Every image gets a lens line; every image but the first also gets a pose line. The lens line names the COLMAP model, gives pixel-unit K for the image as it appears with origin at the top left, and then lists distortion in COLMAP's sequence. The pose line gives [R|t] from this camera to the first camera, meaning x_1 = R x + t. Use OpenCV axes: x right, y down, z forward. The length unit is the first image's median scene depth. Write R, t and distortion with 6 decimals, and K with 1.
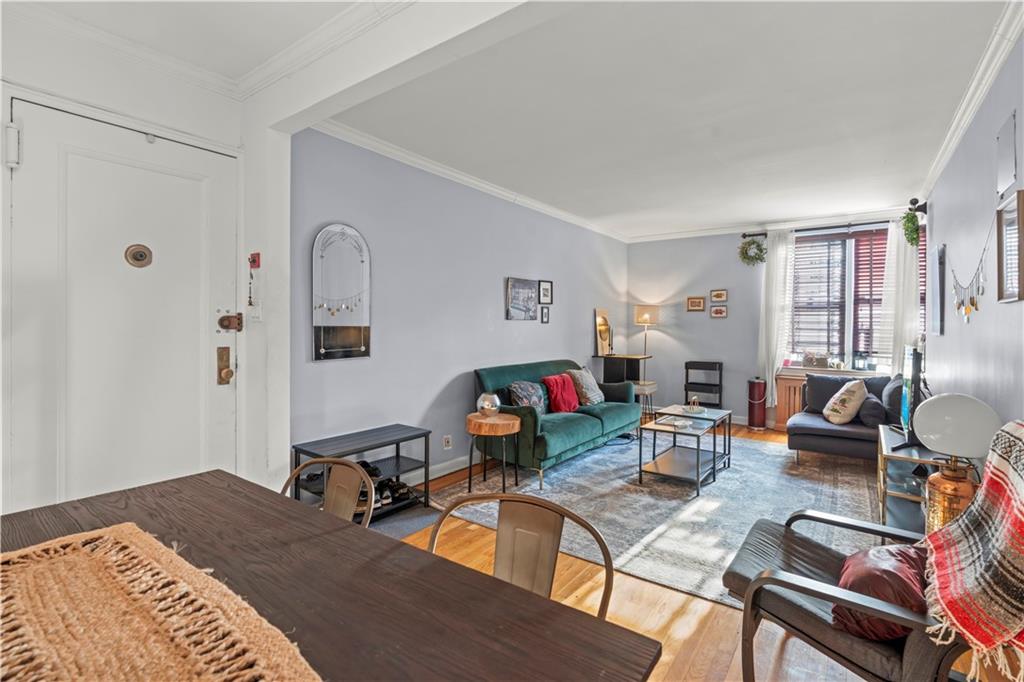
lens RADIAL K [[470.3, 0, 507.4], [0, 470.3, 326.5], [0, 0, 1]] dist [-0.002981, 0.000049]
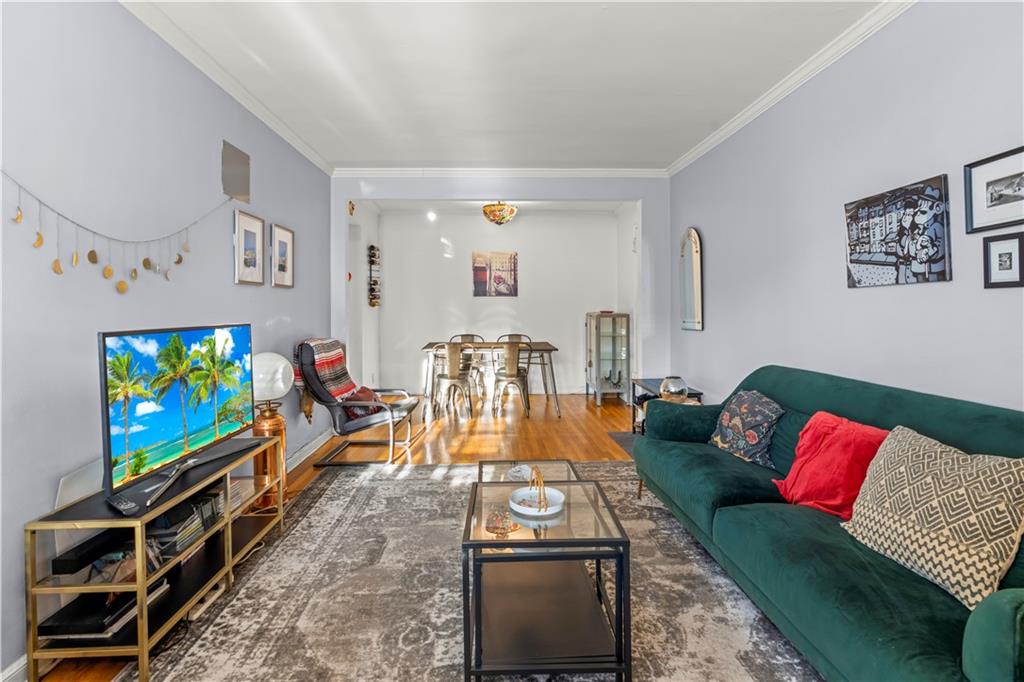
lens RADIAL K [[483.4, 0, 509.4], [0, 483.4, 310.2], [0, 0, 1]] dist [0.000426, 0.000291]
pose [[-0.774453, -0.004299, -0.632617, 0.777738], [-0.007153, 0.999972, 0.001962, 0.014307], [0.632591, 0.006044, -0.774463, 1.489835]]
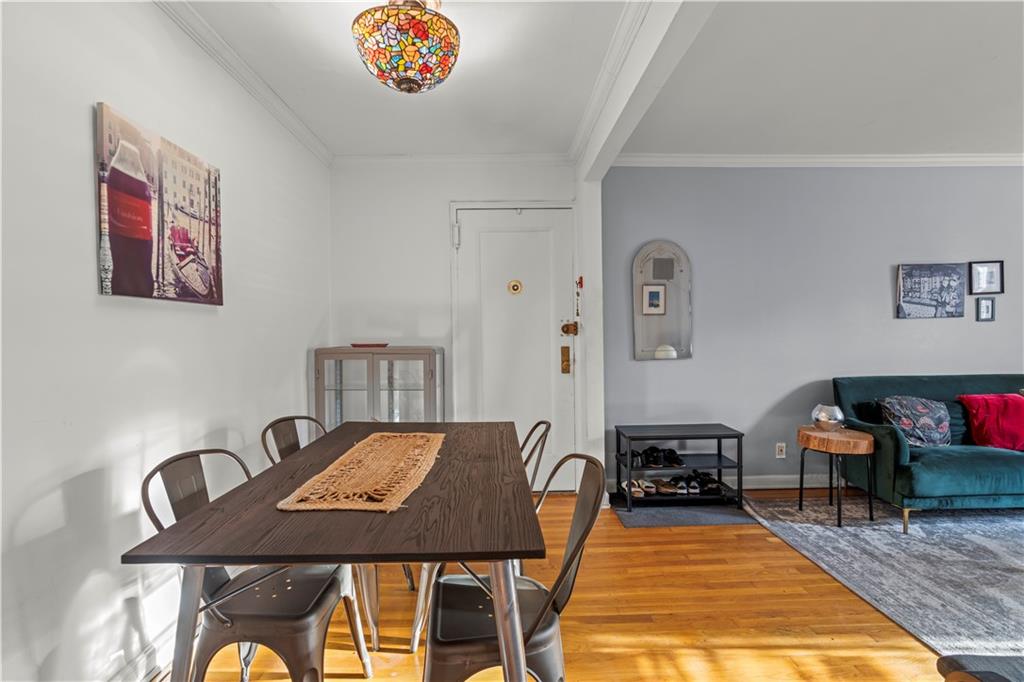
lens RADIAL K [[467.5, 0, 521.0], [0, 467.5, 338.3], [0, 0, 1]] dist [-0.001572, 0.000074]
pose [[0.623261, -0.006400, -0.781988, 0.277853], [0.014776, 0.999884, 0.003594, 0.008760], [0.781874, -0.013795, 0.623284, 0.018211]]
